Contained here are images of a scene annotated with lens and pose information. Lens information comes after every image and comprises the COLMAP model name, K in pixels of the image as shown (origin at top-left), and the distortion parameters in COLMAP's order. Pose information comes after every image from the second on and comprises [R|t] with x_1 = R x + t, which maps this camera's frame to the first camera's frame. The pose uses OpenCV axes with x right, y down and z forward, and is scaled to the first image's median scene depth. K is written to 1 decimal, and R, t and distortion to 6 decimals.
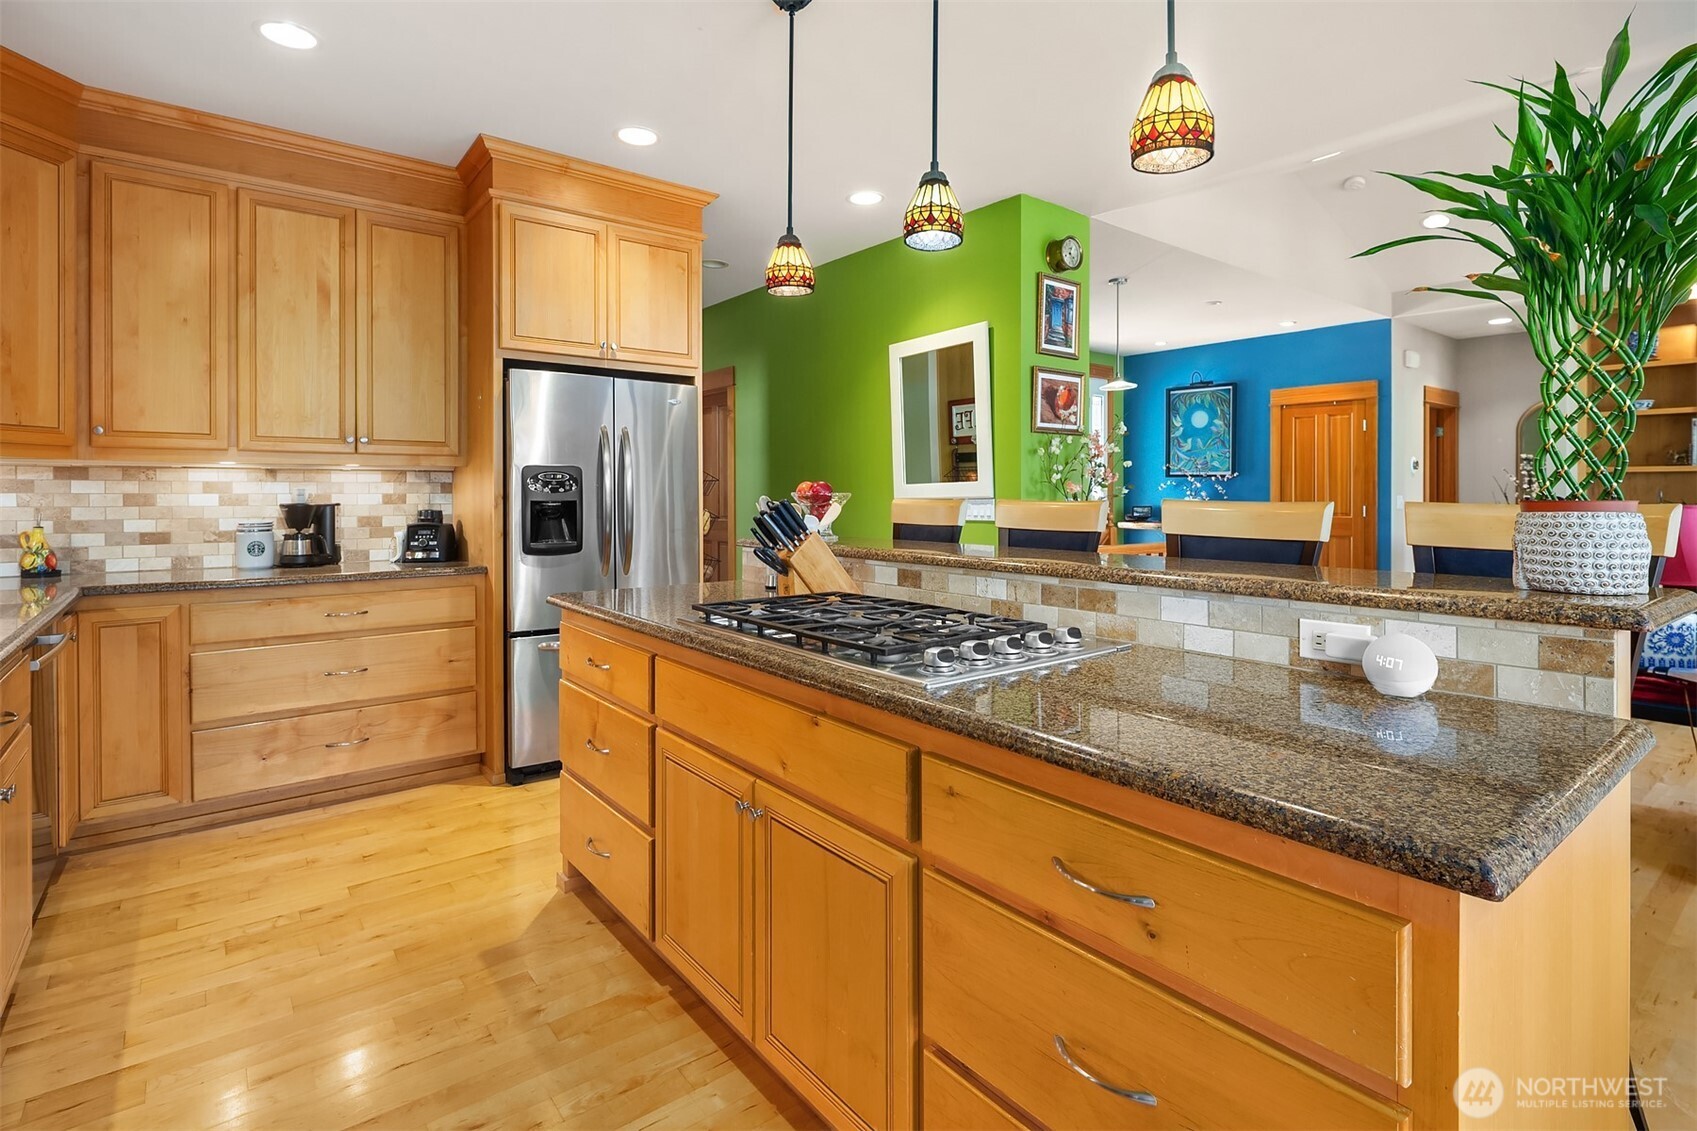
lens RADIAL K [[832.0, 0, 830.7], [0, 832.0, 494.5], [0, 0, 1]] dist [0.010516, -0.003163]
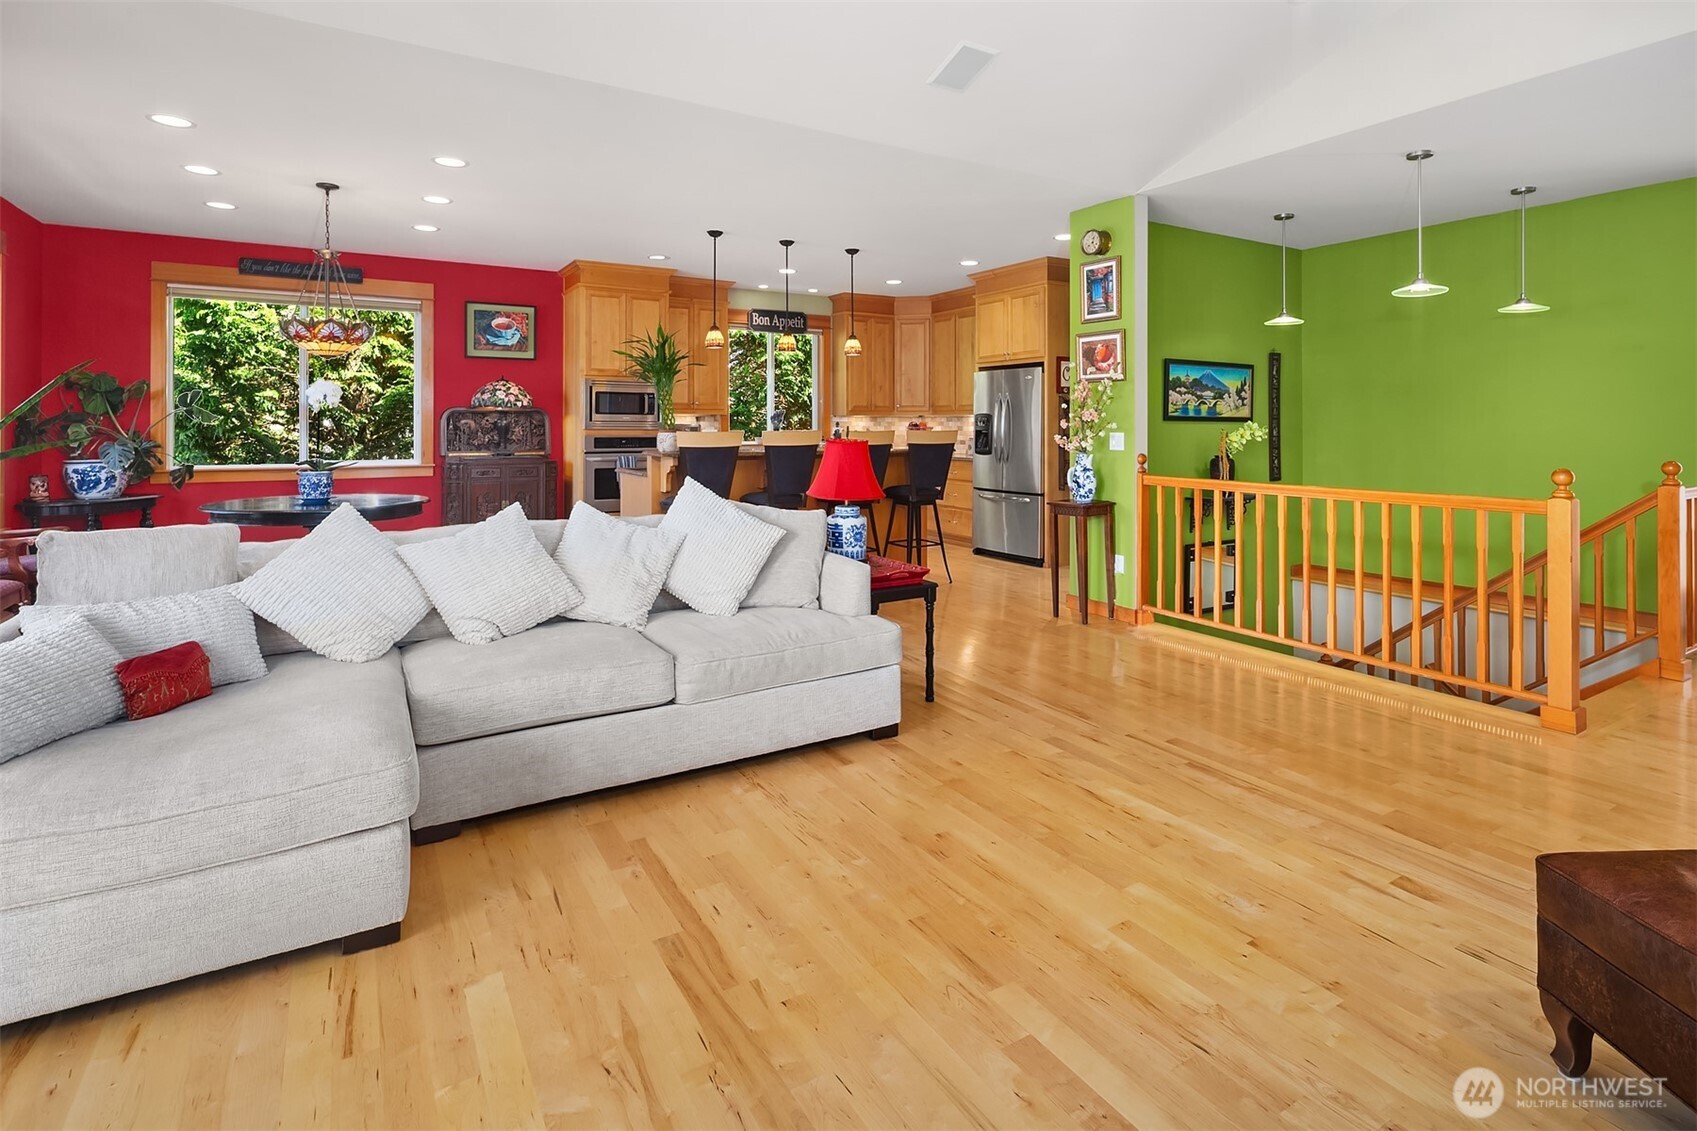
lens RADIAL K [[832.0, 0, 864.7], [0, 832.0, 426.9], [0, 0, 1]] dist [0.010516, -0.003163]
pose [[-0.092163, 0.002624, -0.995740, 1.809066], [-0.002878, 0.999992, 0.002901, -0.005675], [0.995740, 0.003133, -0.092155, 0.857000]]
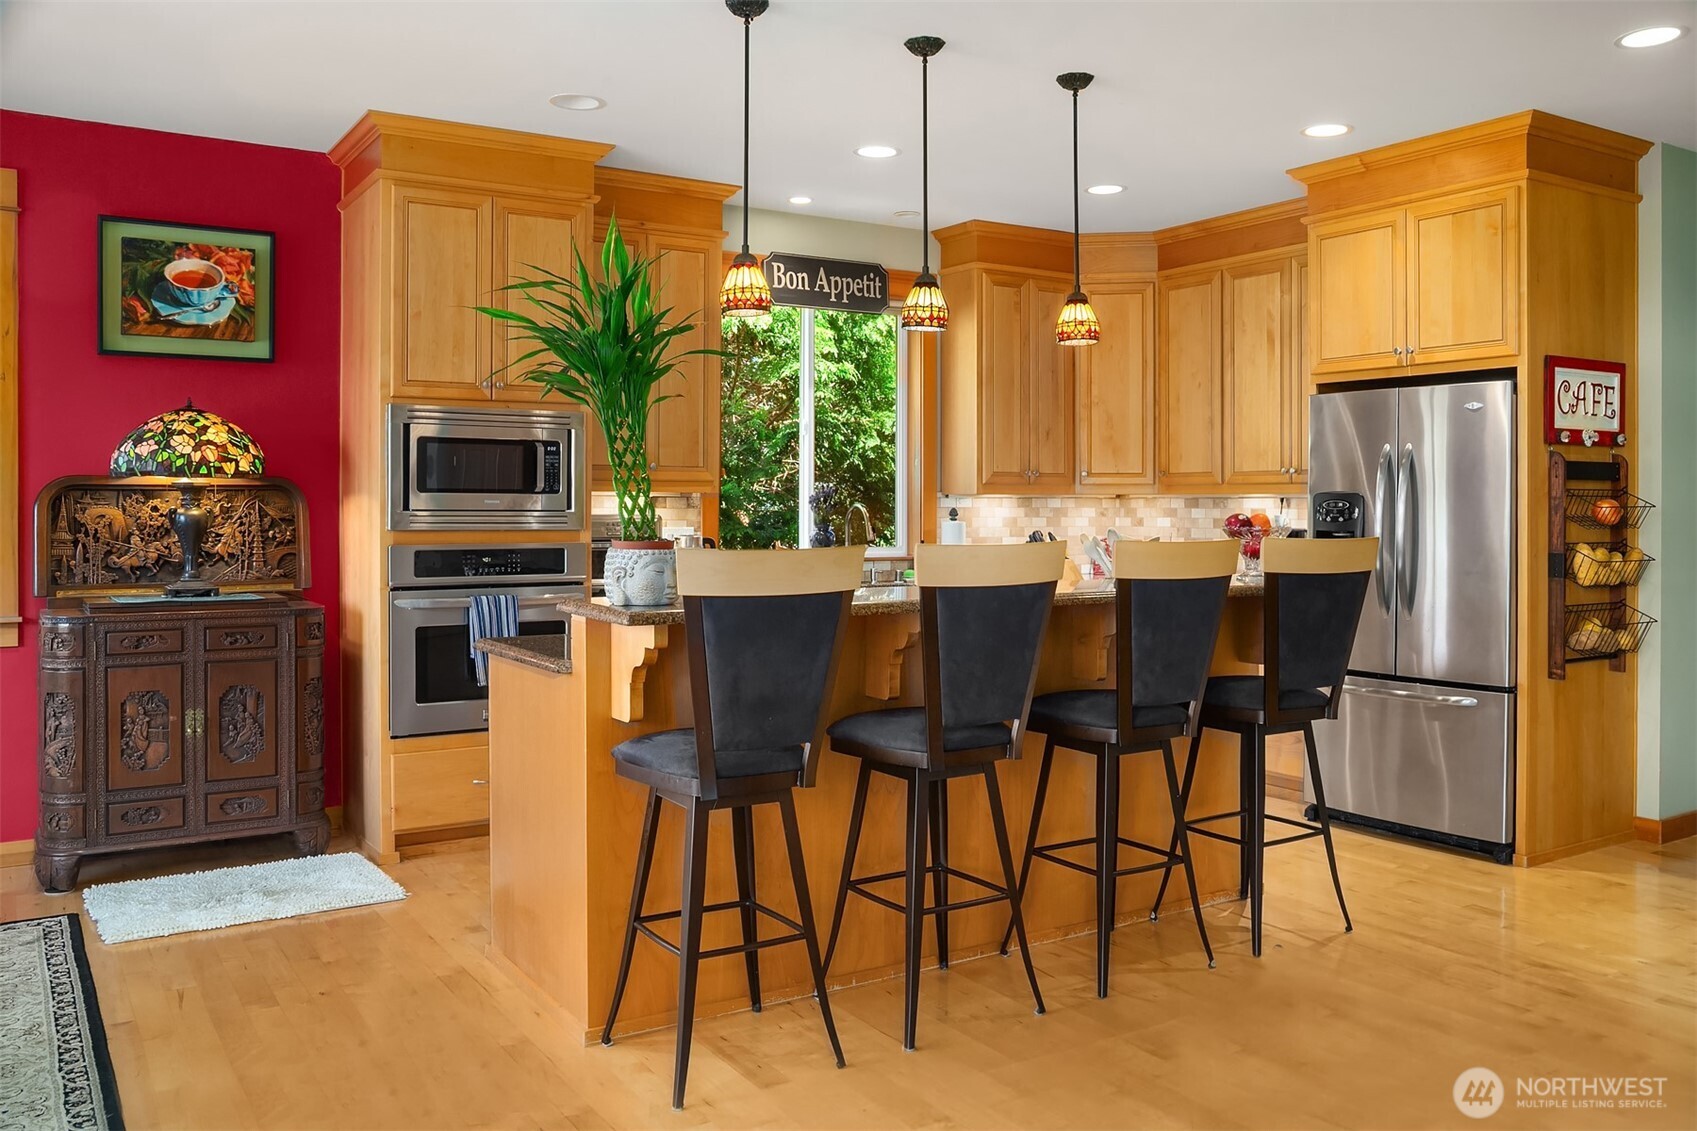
lens RADIAL K [[1310.3, 0, 870.2], [0, 1310.3, 524.7], [0, 0, 1]] dist [-0.043319, 0.017808]
pose [[-0.063389, 0.015774, -0.997864, 1.120238], [-0.004102, 0.999863, 0.016066, -0.019838], [0.997980, 0.005111, -0.063315, 0.550766]]
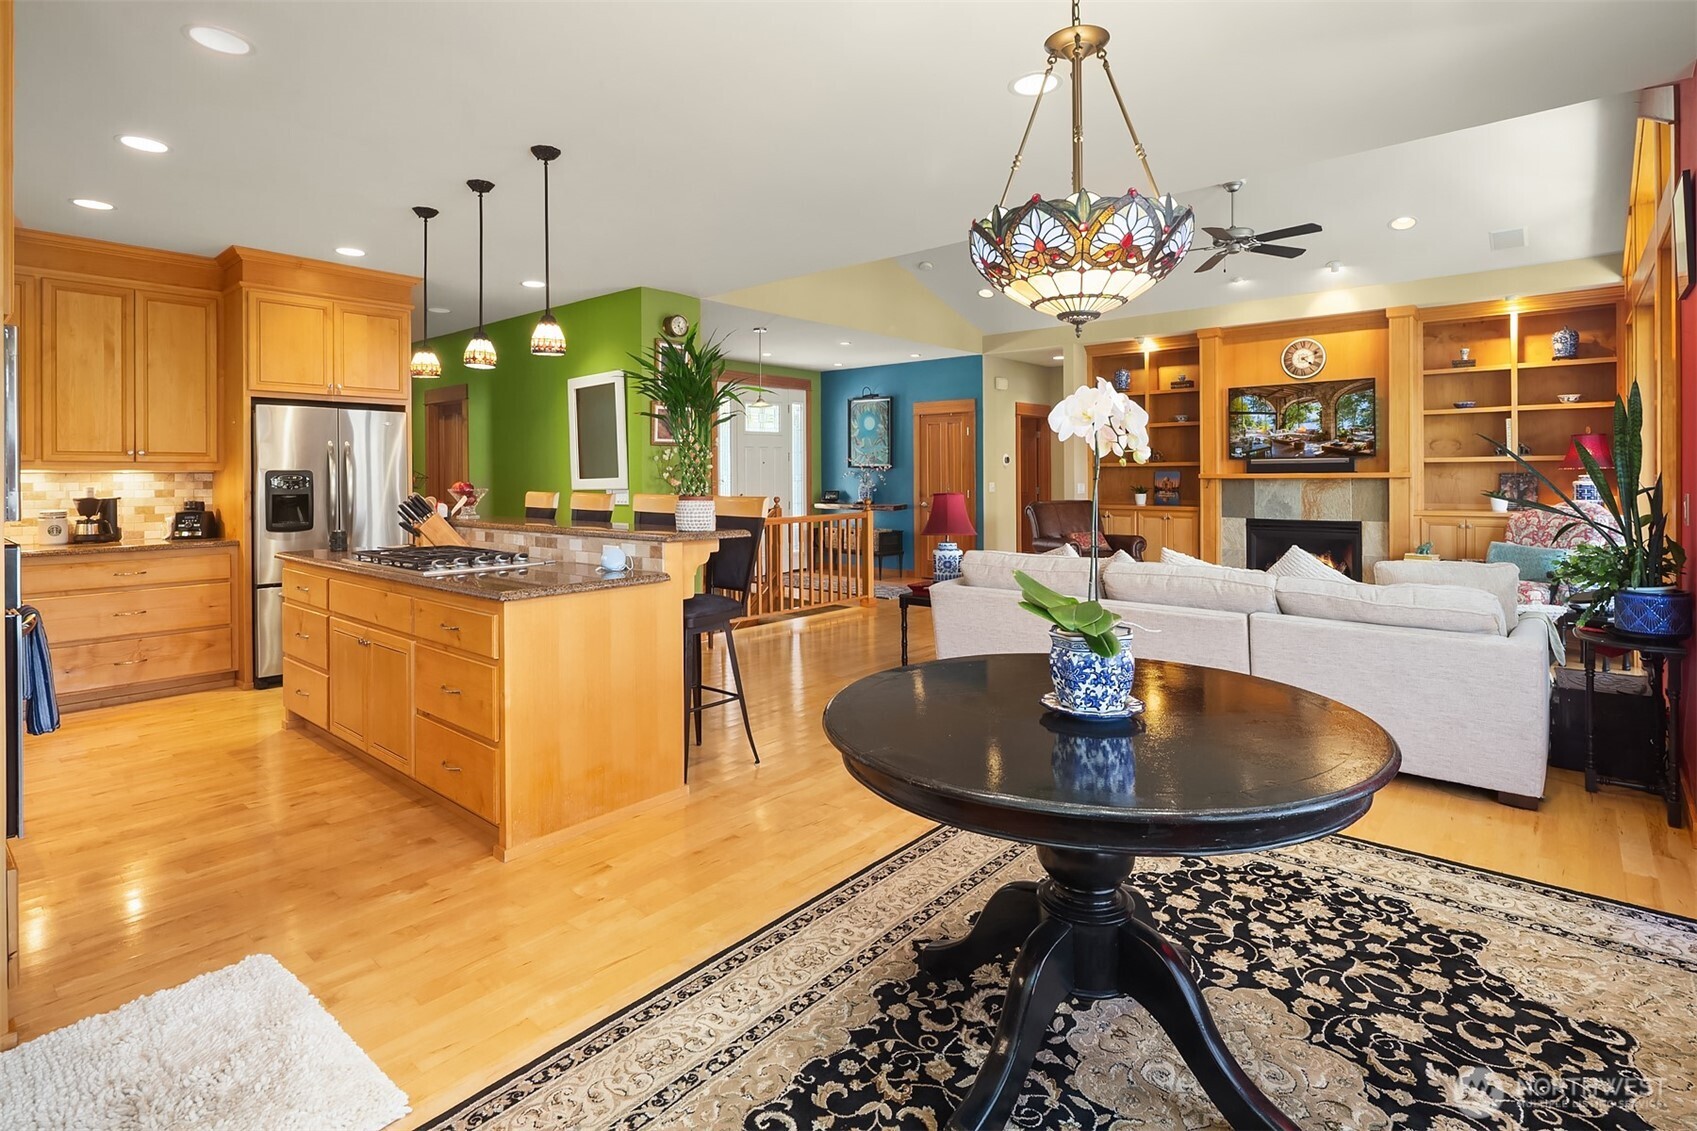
lens RADIAL K [[832.0, 0, 823.2], [0, 832.0, 475.4], [0, 0, 1]] dist [0.010516, -0.003163]
pose [[0.980605, -0.003488, 0.195966, 0.287512], [0.003884, 0.999991, -0.001638, -0.019178], [-0.195958, 0.002367, 0.980609, -0.599200]]
